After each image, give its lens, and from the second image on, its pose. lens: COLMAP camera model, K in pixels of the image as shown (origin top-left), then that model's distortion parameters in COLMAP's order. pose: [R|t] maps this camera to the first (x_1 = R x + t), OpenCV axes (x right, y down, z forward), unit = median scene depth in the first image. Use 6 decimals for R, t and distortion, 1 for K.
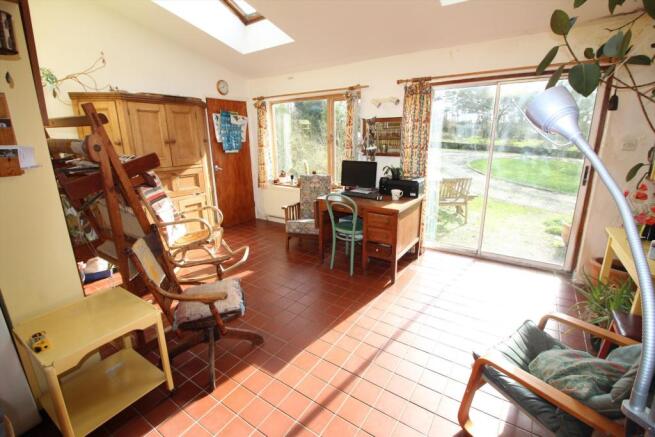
lens RADIAL K [[302.4, 0, 327.5], [0, 302.4, 218.5], [0, 0, 1]] dist [-0.000317, -0.012997]
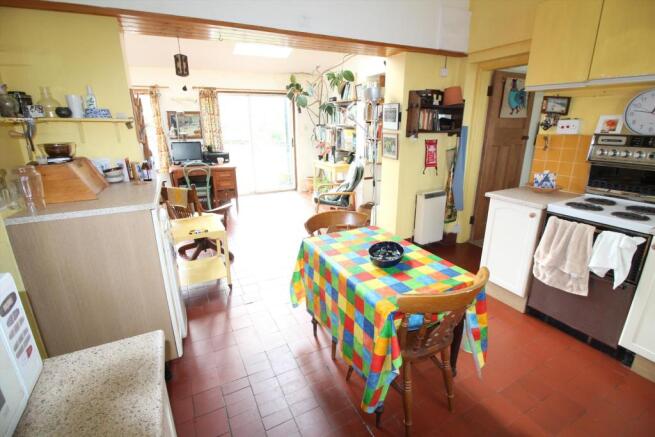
lens RADIAL K [[302.4, 0, 327.5], [0, 302.4, 218.5], [0, 0, 1]] dist [-0.000317, -0.012997]
pose [[0.470253, -0.251113, 0.846052, -0.886859], [0.237721, 0.959274, 0.152588, 0.097912], [-0.849912, 0.129369, 0.510796, -0.240538]]
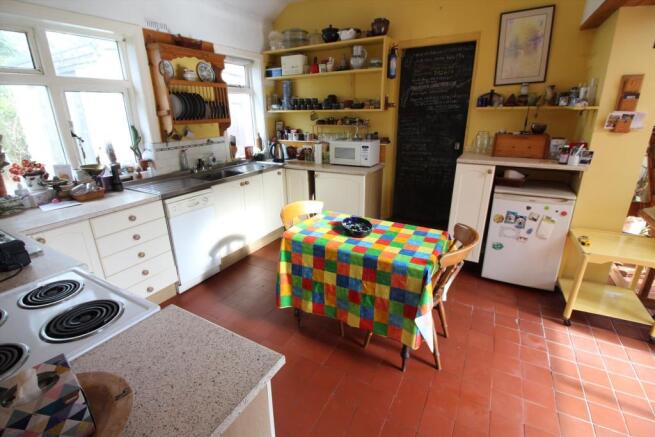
lens RADIAL K [[302.4, 0, 327.5], [0, 302.4, 218.5], [0, 0, 1]] dist [-0.000317, -0.012997]
pose [[0.108916, 0.344727, -0.932363, 0.117349], [-0.257452, 0.915722, 0.308500, 0.066155], [0.960133, 0.206438, 0.188487, -0.234101]]
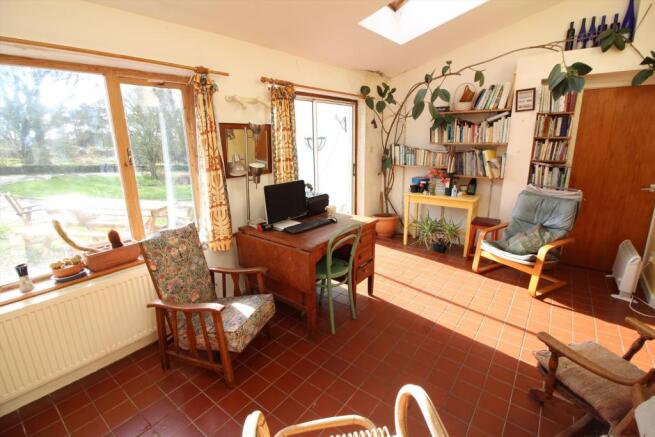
lens RADIAL K [[302.4, 0, 327.5], [0, 302.4, 218.5], [0, 0, 1]] dist [-0.000317, -0.012997]
pose [[0.064090, -0.238388, 0.969053, -0.607414], [0.289476, 0.933740, 0.210556, -0.236603], [-0.955037, 0.267023, 0.128851, 0.850720]]
